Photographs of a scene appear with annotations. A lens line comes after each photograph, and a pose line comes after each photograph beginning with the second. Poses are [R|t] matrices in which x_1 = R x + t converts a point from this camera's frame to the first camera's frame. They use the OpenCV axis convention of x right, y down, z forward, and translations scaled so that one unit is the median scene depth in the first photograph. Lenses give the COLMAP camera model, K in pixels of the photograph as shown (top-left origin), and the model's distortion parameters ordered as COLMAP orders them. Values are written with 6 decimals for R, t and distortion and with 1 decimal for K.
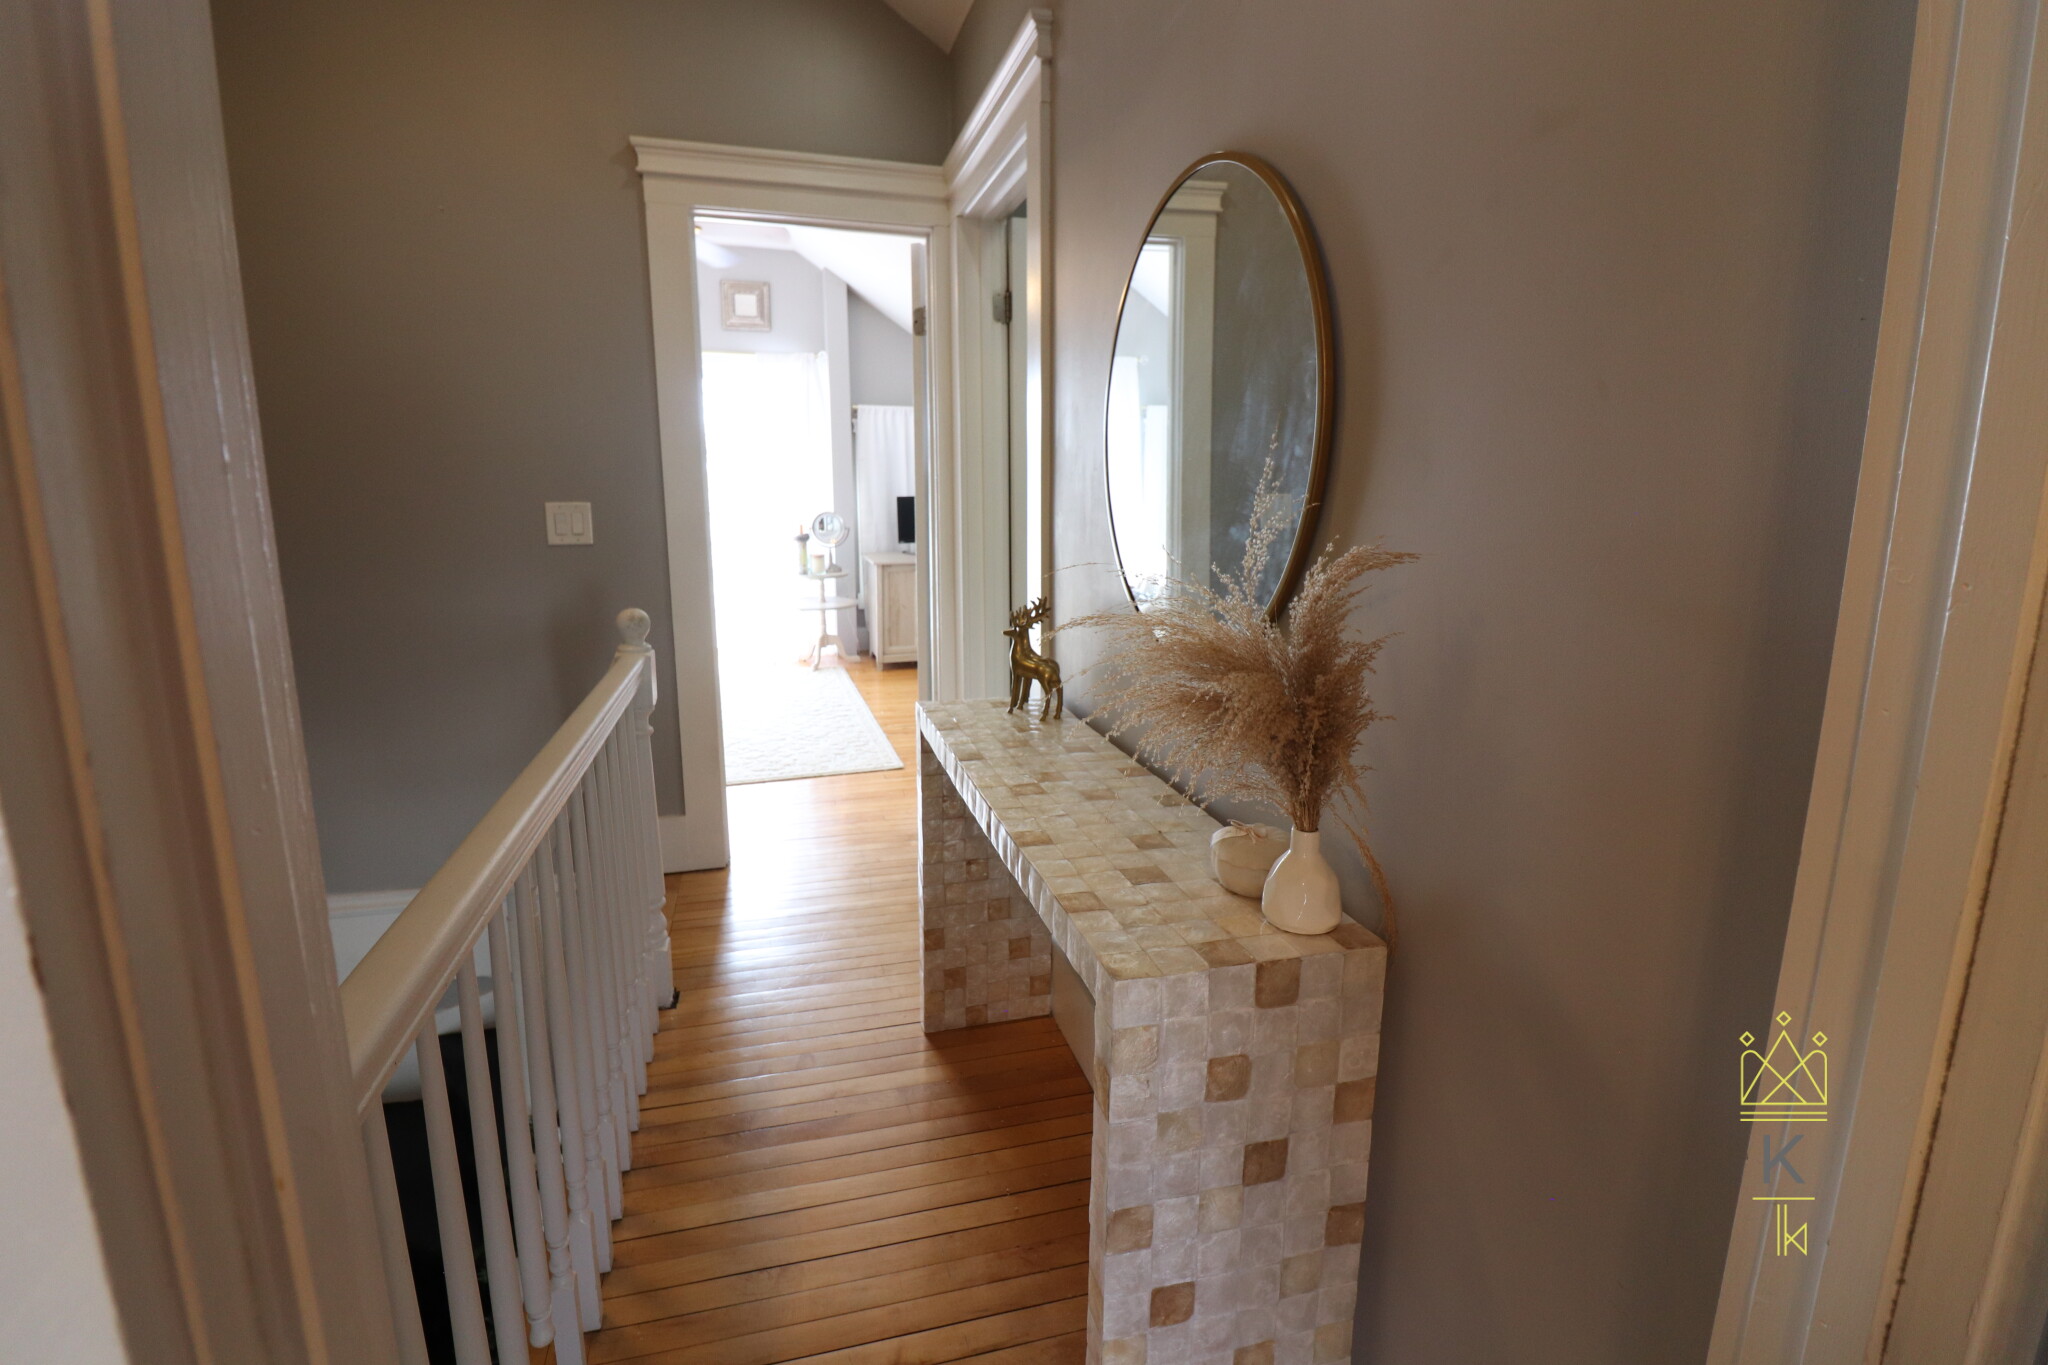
lens RADIAL K [[950.9, 0, 1020.0], [0, 950.9, 659.7], [0, 0, 1]] dist [0.000448, -0.012387]
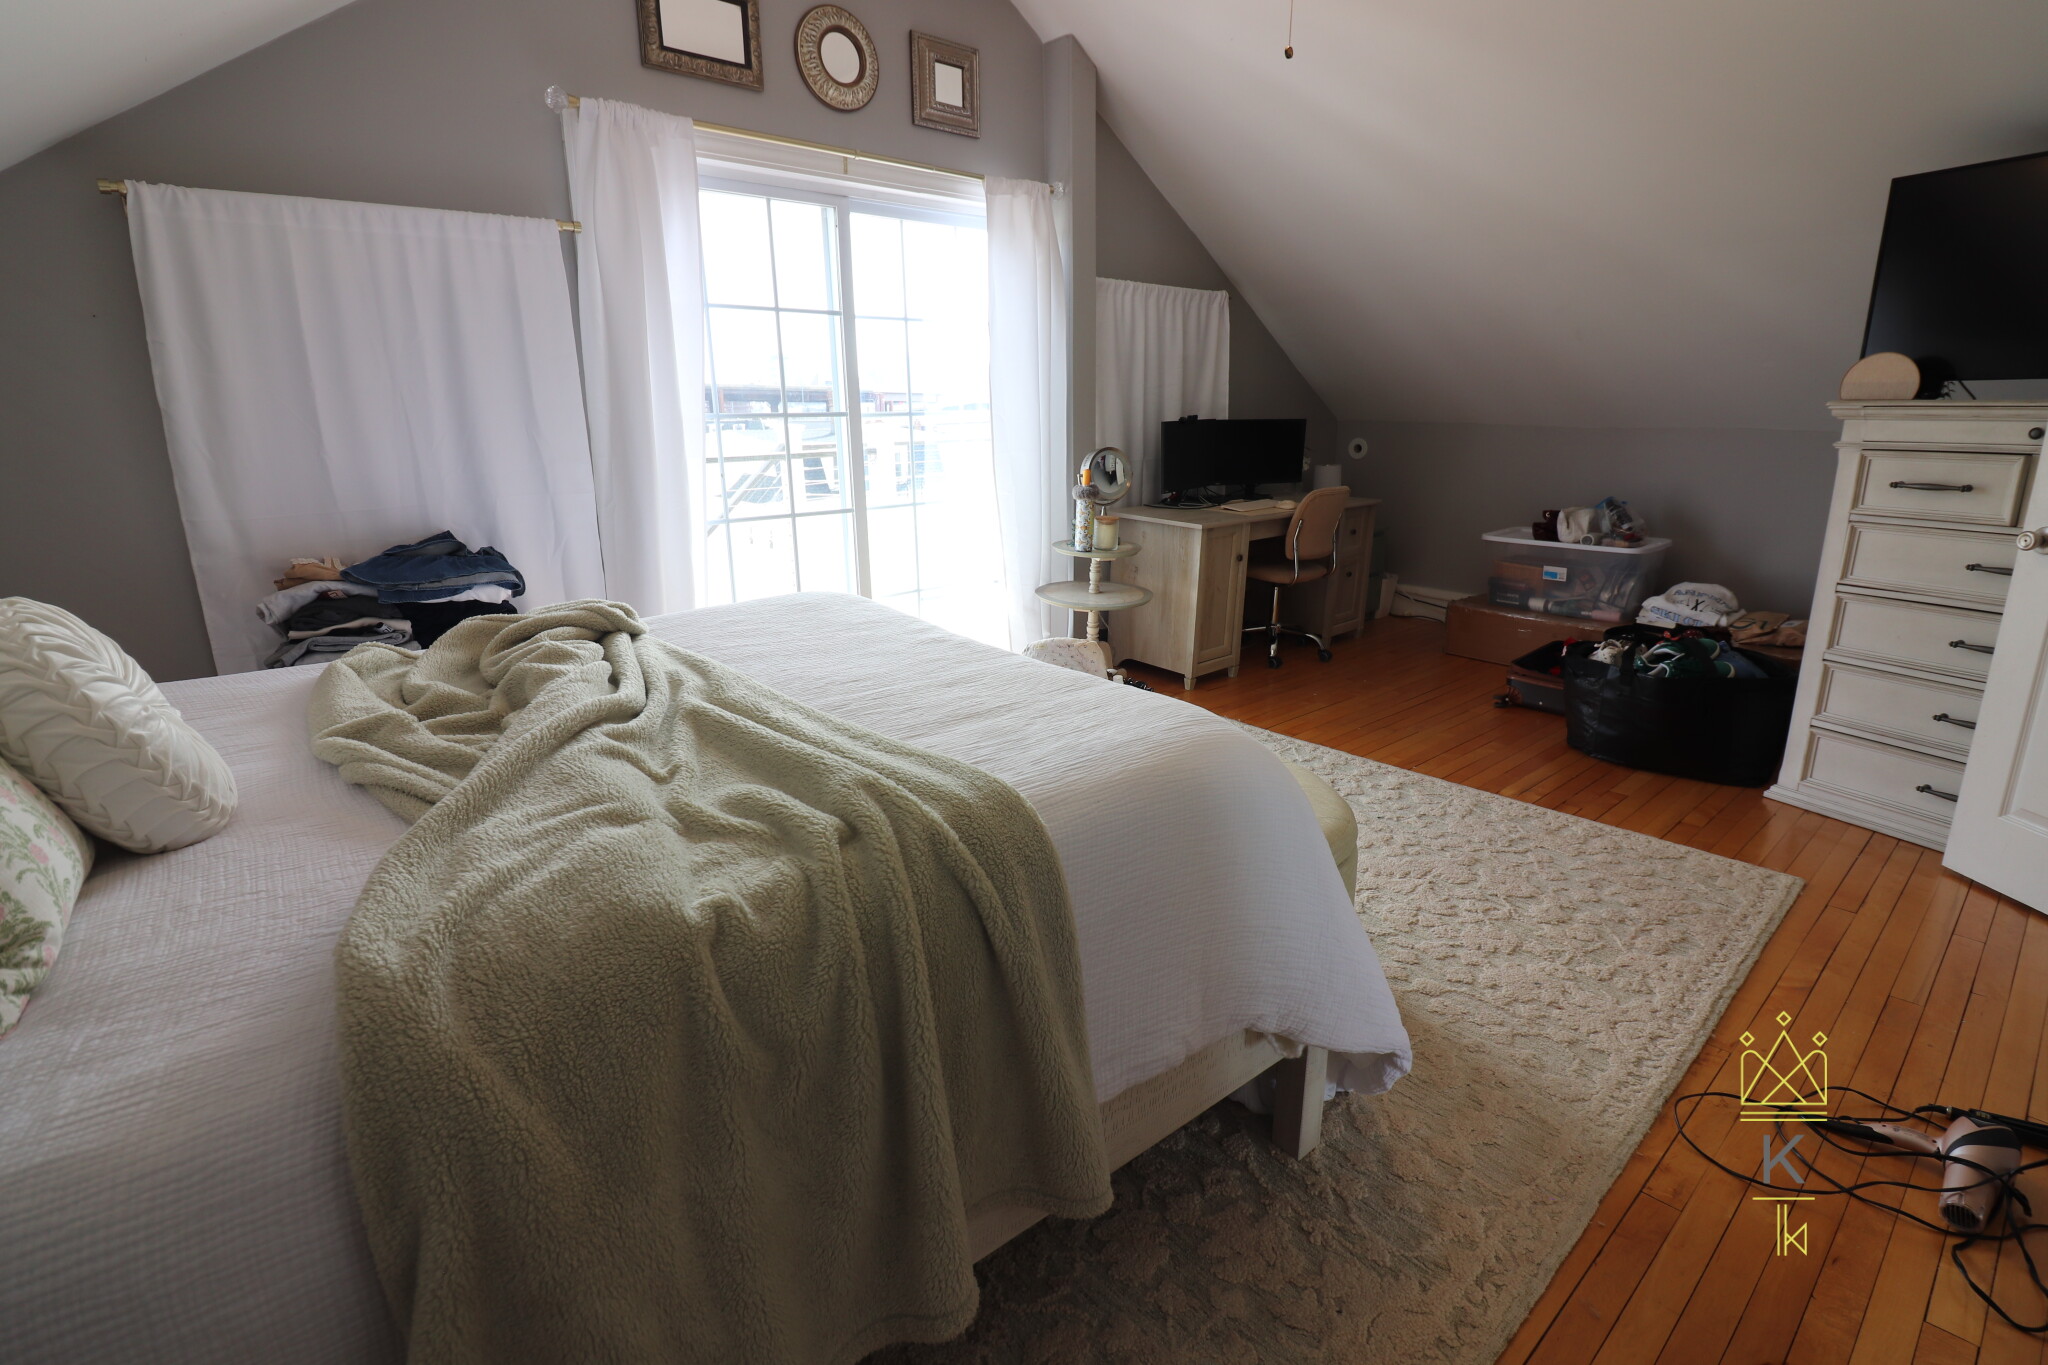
lens RADIAL K [[943.7, 0, 1009.6], [0, 943.7, 656.8], [0, 0, 1]] dist [0.001498, -0.010998]
pose [[0.911633, -0.113523, 0.395016, -0.518242], [0.087151, 0.992635, 0.084141, -0.075925], [-0.401659, -0.042280, 0.914813, 0.449772]]
